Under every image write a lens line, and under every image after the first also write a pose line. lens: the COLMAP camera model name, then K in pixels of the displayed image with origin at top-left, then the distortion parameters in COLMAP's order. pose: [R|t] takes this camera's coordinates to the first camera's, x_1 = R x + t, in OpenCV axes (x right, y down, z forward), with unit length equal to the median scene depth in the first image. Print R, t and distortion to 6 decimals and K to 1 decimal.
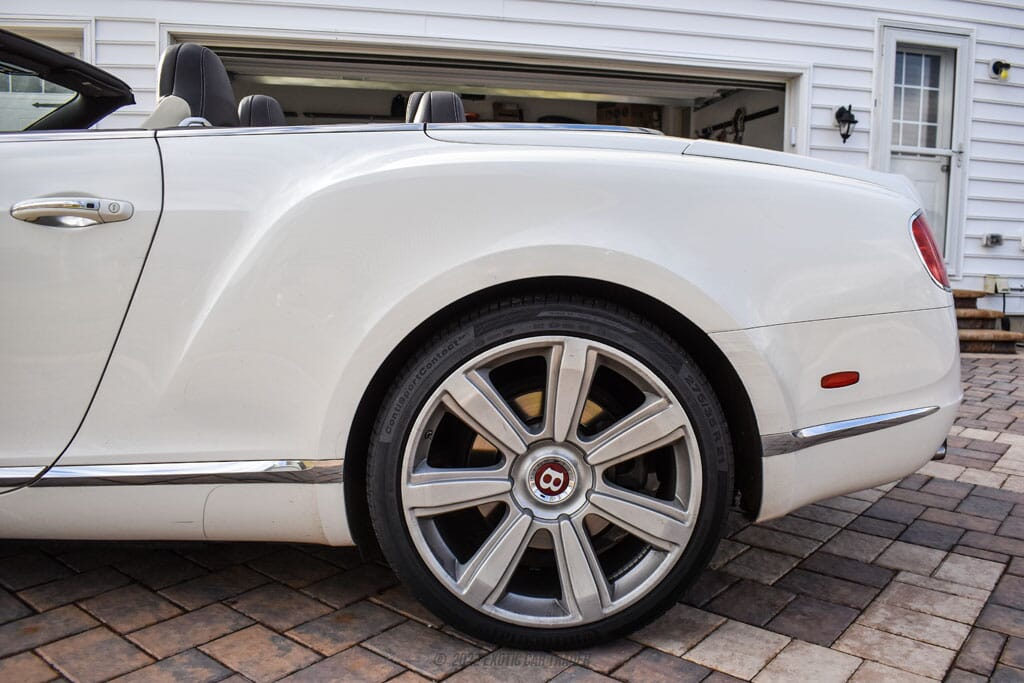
lens RADIAL K [[868.1, 0, 512.0], [0, 868.1, 341.5], [0, 0, 1]] dist [-0.080253, 0.009169]
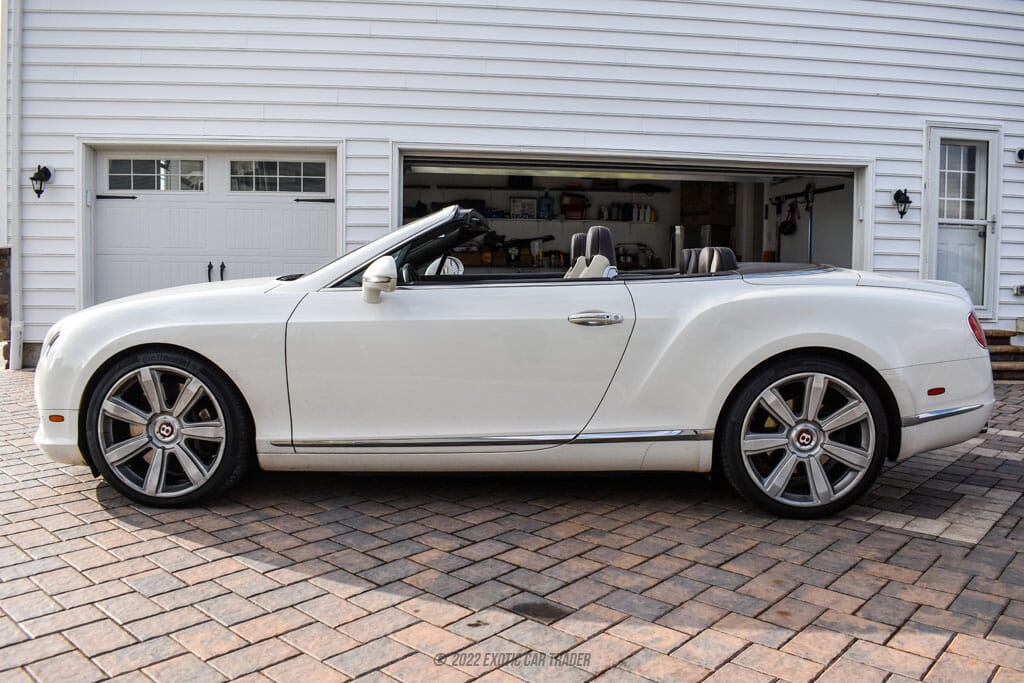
lens RADIAL K [[842.4, 0, 510.6], [0, 842.4, 336.7], [0, 0, 1]] dist [-0.072319, 0.002240]
pose [[0.998596, -0.009905, -0.052044, -0.523846], [0.007552, 0.998949, -0.045216, -0.006320], [0.052437, 0.044760, 0.997621, -1.029693]]
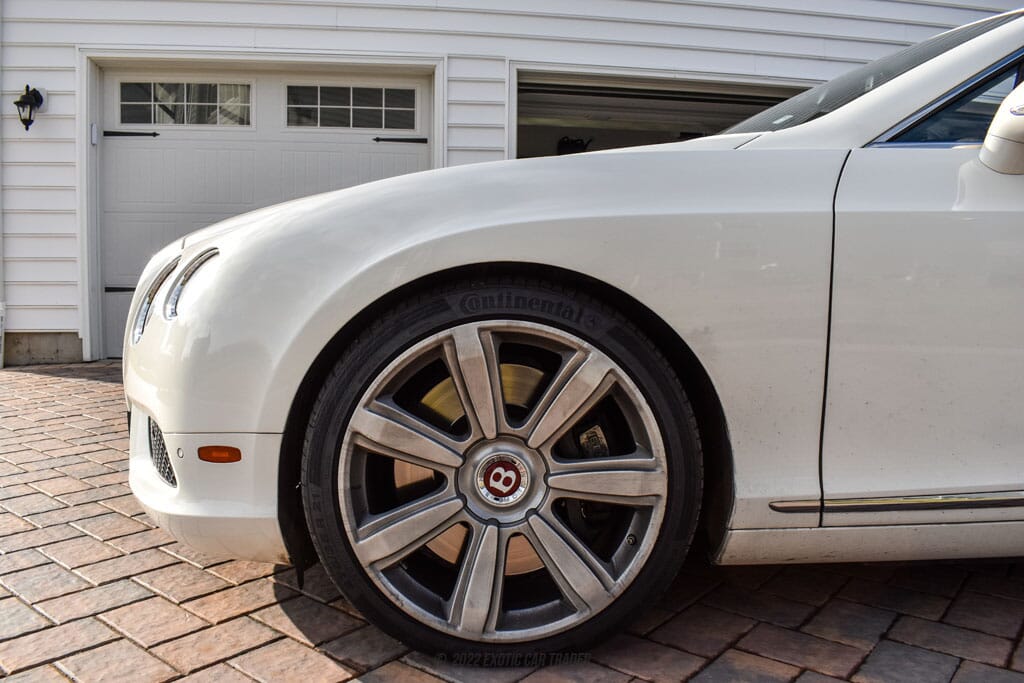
lens RADIAL K [[859.1, 0, 513.0], [0, 859.1, 363.0], [0, 0, 1]] dist [-0.082468, 0.001378]
pose [[0.999876, -0.014713, -0.005566, -1.344258], [0.014604, 0.999708, -0.019239, 0.019636], [0.005848, 0.019156, 0.999799, -0.037525]]
